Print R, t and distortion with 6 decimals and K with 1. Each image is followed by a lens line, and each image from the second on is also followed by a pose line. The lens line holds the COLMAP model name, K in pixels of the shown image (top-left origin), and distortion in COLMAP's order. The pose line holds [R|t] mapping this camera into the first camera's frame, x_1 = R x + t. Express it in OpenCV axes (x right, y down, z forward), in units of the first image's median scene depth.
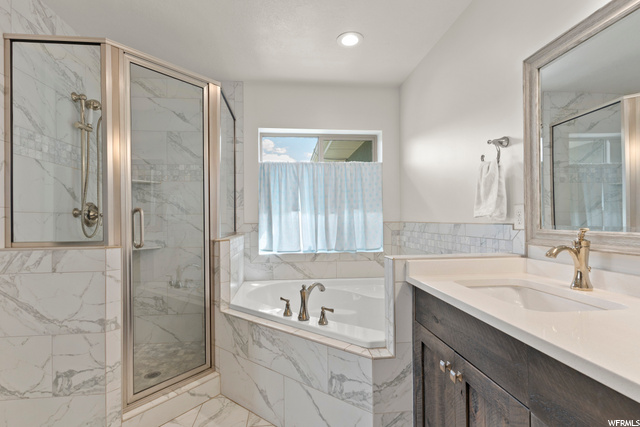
lens RADIAL K [[304.1, 0, 315.6], [0, 304.1, 217.4], [0, 0, 1]] dist [-0.000388, 0.001184]
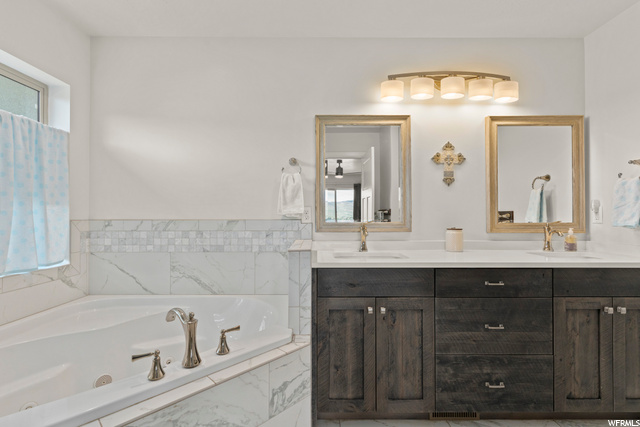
lens RADIAL K [[304.1, 0, 316.2], [0, 304.1, 213.1], [0, 0, 1]] dist [-0.000388, 0.001184]
pose [[0.096247, 0.016307, 0.995224, -0.649220], [-0.006102, 0.999857, -0.015793, 0.010437], [-0.995339, -0.004552, 0.096333, 0.632064]]
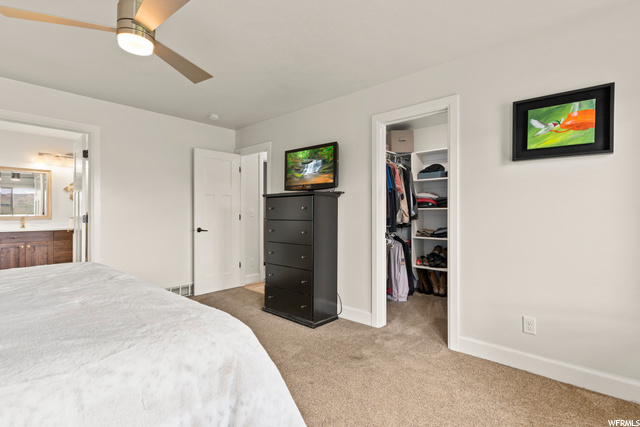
lens RADIAL K [[304.1, 0, 321.4], [0, 304.1, 214.1], [0, 0, 1]] dist [-0.000388, 0.001184]
pose [[-0.680868, 0.006716, 0.732375, -3.077085], [-0.002642, 0.999929, -0.011625, 0.037592], [-0.732401, -0.009850, -0.680802, 0.473307]]
